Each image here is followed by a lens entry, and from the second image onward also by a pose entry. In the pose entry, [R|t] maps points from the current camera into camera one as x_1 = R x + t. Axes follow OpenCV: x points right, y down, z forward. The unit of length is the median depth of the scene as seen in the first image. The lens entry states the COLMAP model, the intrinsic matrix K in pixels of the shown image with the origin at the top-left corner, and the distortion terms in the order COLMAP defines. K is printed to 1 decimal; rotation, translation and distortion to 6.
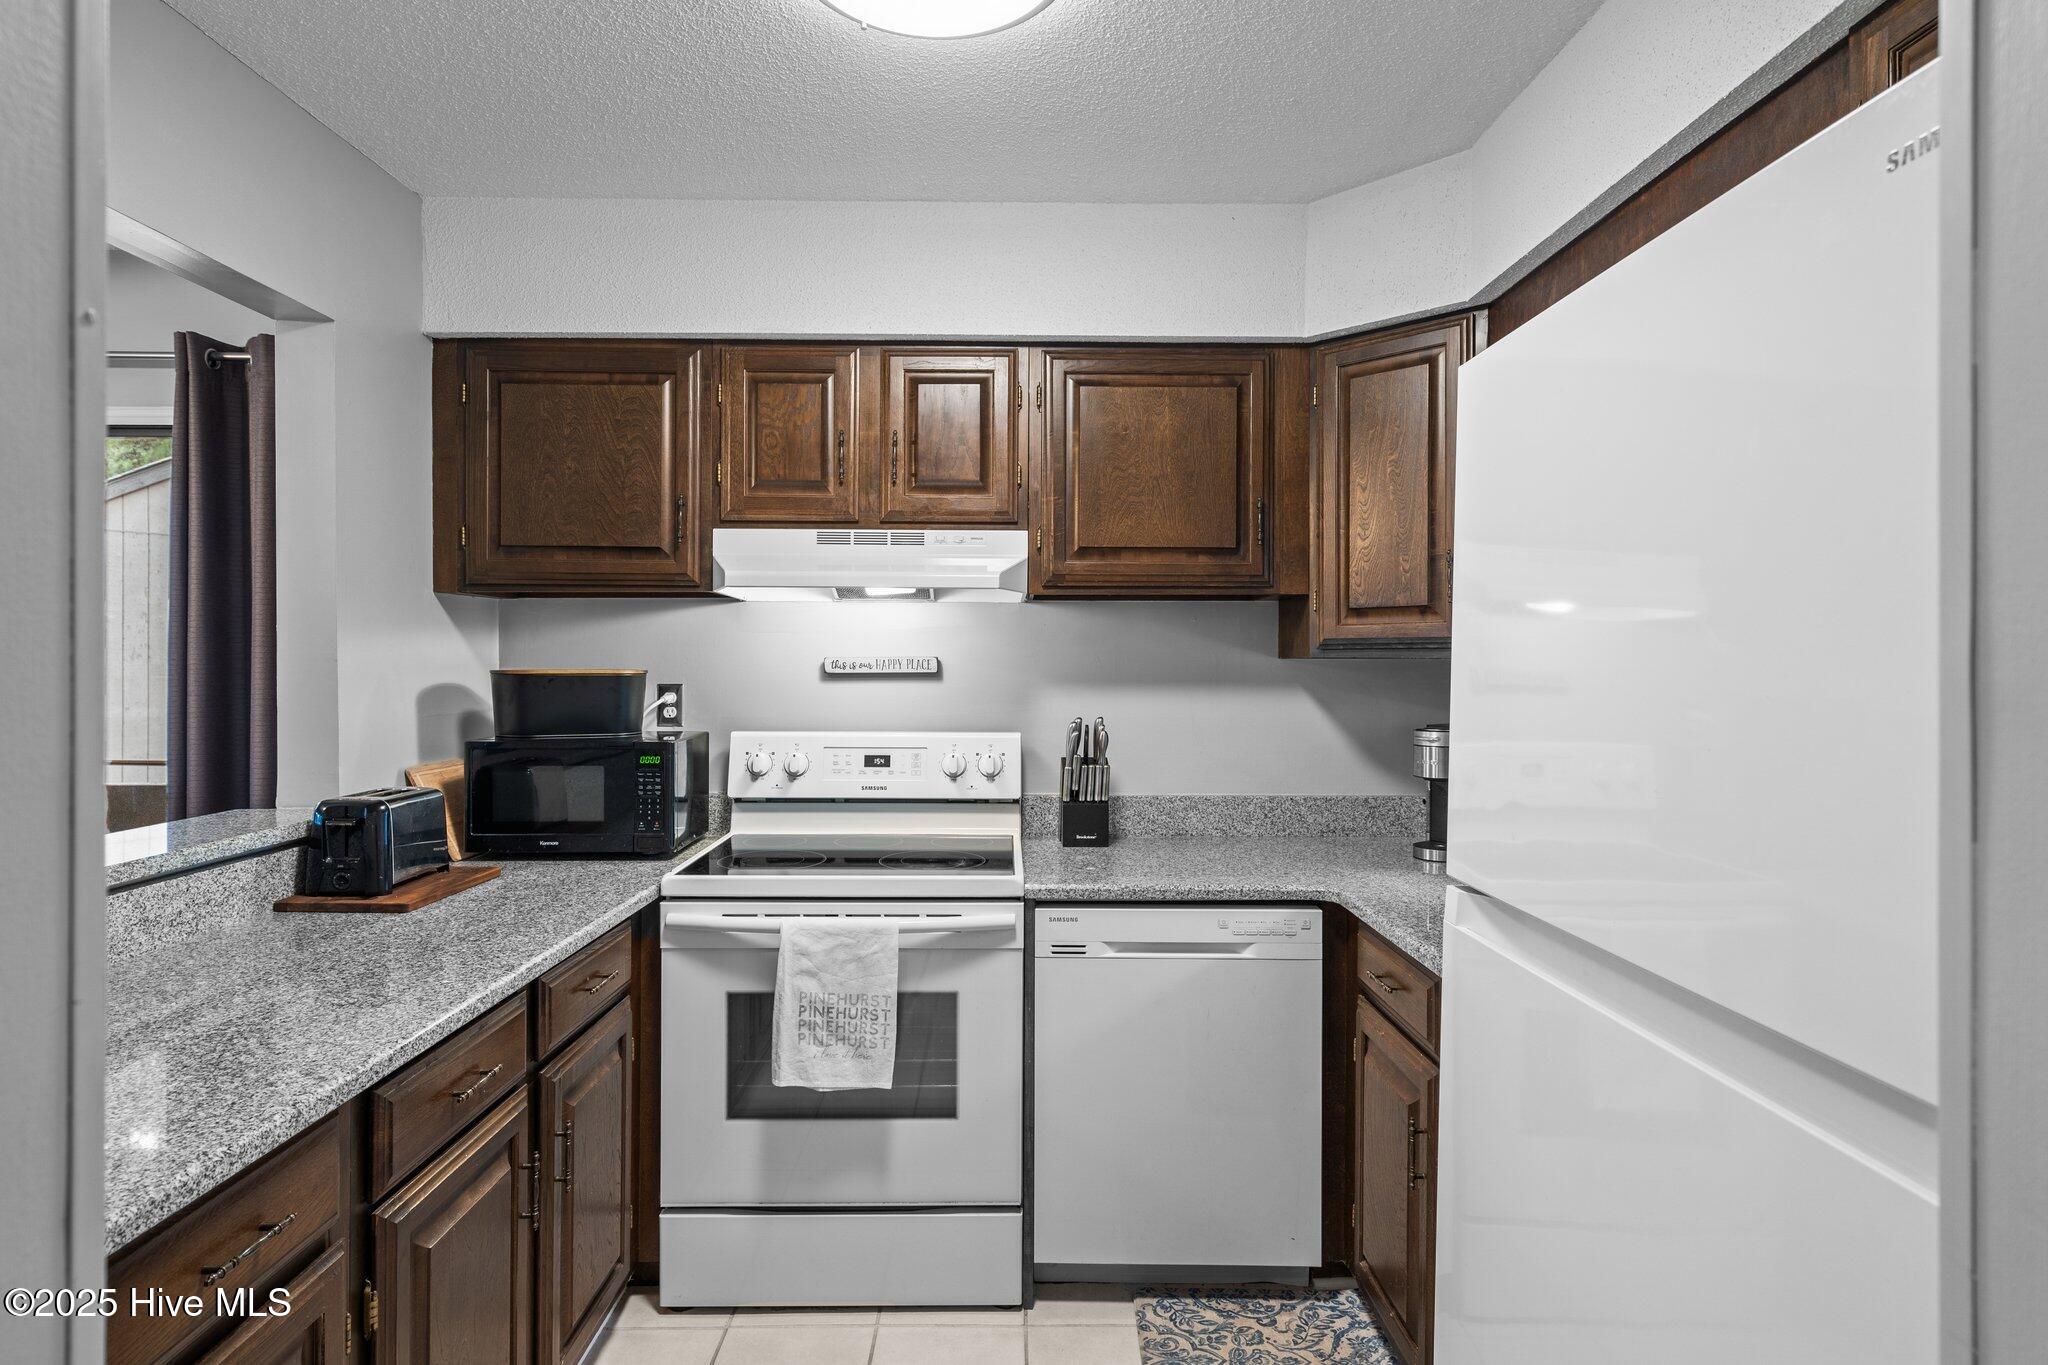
lens RADIAL K [[1046.5, 0, 1020.1], [0, 1046.5, 674.5], [0, 0, 1]] dist [-0.000127, 0.000172]
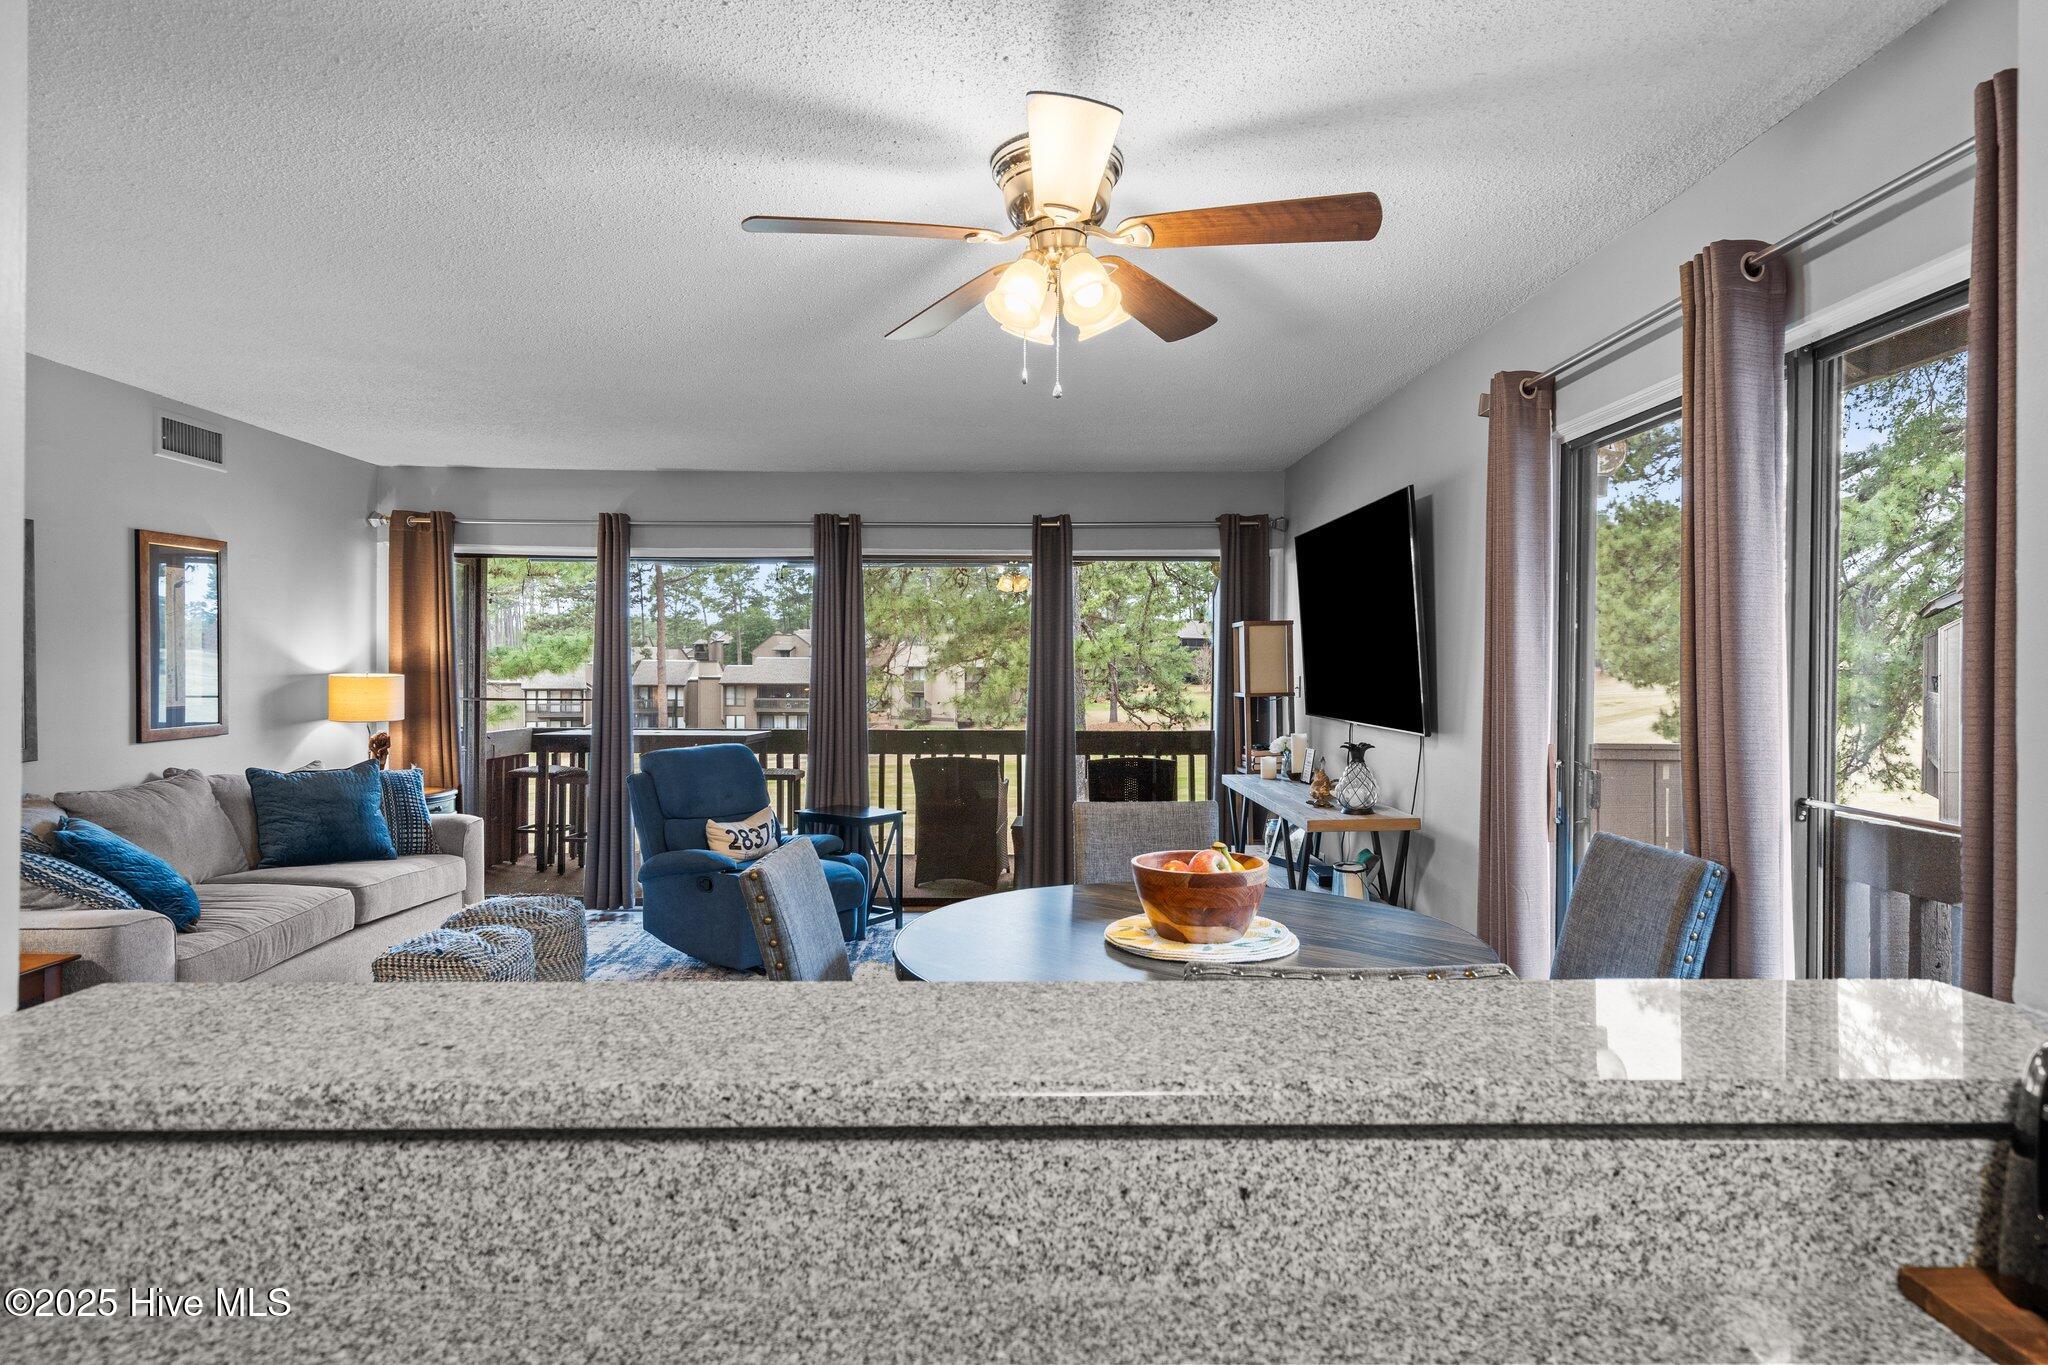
lens RADIAL K [[1046.5, 0, 1020.5], [0, 1046.5, 673.8], [0, 0, 1]] dist [-0.000127, 0.000172]
pose [[-0.006973, -0.003355, -0.999970, -0.334960], [-0.012935, 0.999911, -0.003265, 0.003109], [0.999892, 0.012911, -0.007016, 0.702710]]
